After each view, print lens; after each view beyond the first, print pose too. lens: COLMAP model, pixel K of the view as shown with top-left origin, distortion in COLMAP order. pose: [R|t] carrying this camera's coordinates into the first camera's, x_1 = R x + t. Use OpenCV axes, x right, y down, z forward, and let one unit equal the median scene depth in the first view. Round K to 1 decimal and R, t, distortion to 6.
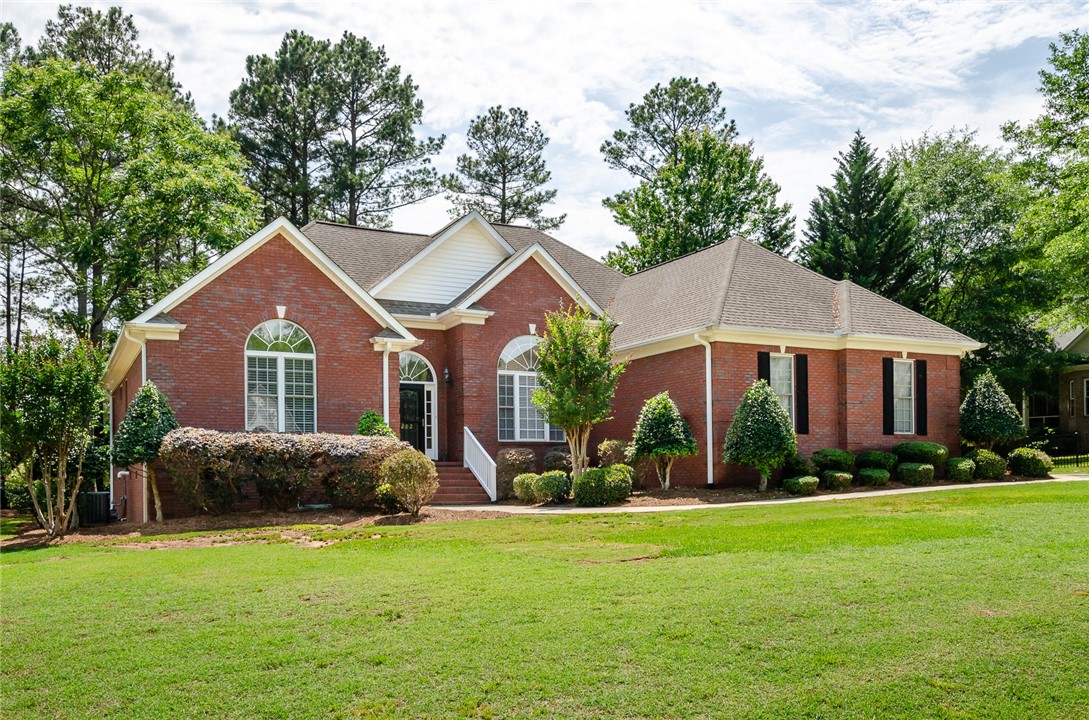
lens RADIAL K [[1064.8, 0, 548.1], [0, 1064.8, 406.2], [0, 0, 1]] dist [0.012238, 0.010617]
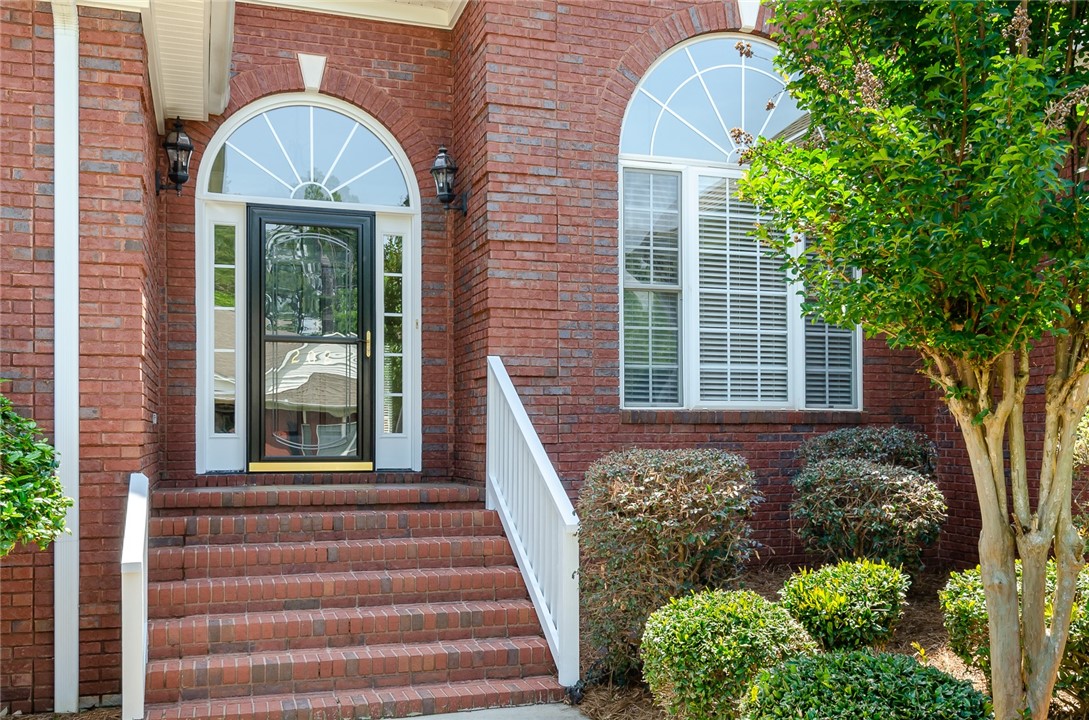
lens RADIAL K [[1064.8, 0, 548.1], [0, 1064.8, 406.2], [0, 0, 1]] dist [0.012238, 0.010617]
pose [[0.980263, 0.007052, -0.197571, -0.011129], [0.003044, 0.998707, 0.050749, 0.018401], [0.197674, -0.050349, 0.978974, 0.747719]]
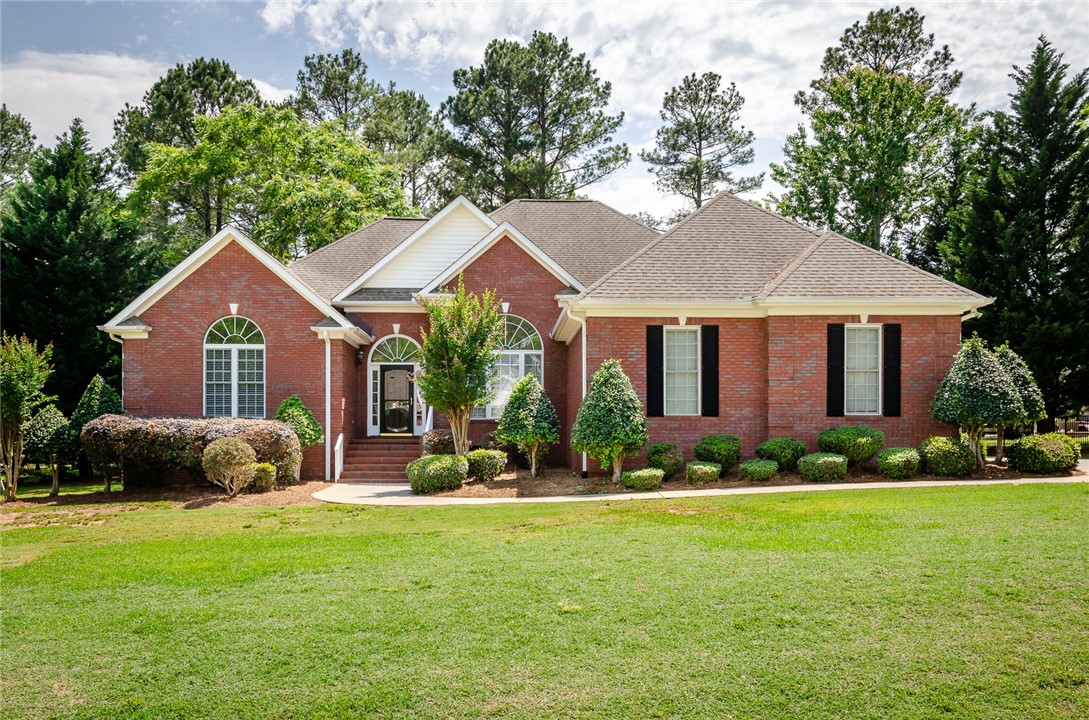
lens RADIAL K [[961.0, 0, 544.5], [0, 961.0, 360.0], [0, 0, 1]] dist [0.007211, 0.006169]
pose [[0.874941, -0.022827, -0.483691, 0.479269], [0.024807, 0.999690, -0.002305, -0.020765], [0.483593, -0.009982, 0.875236, 0.232719]]
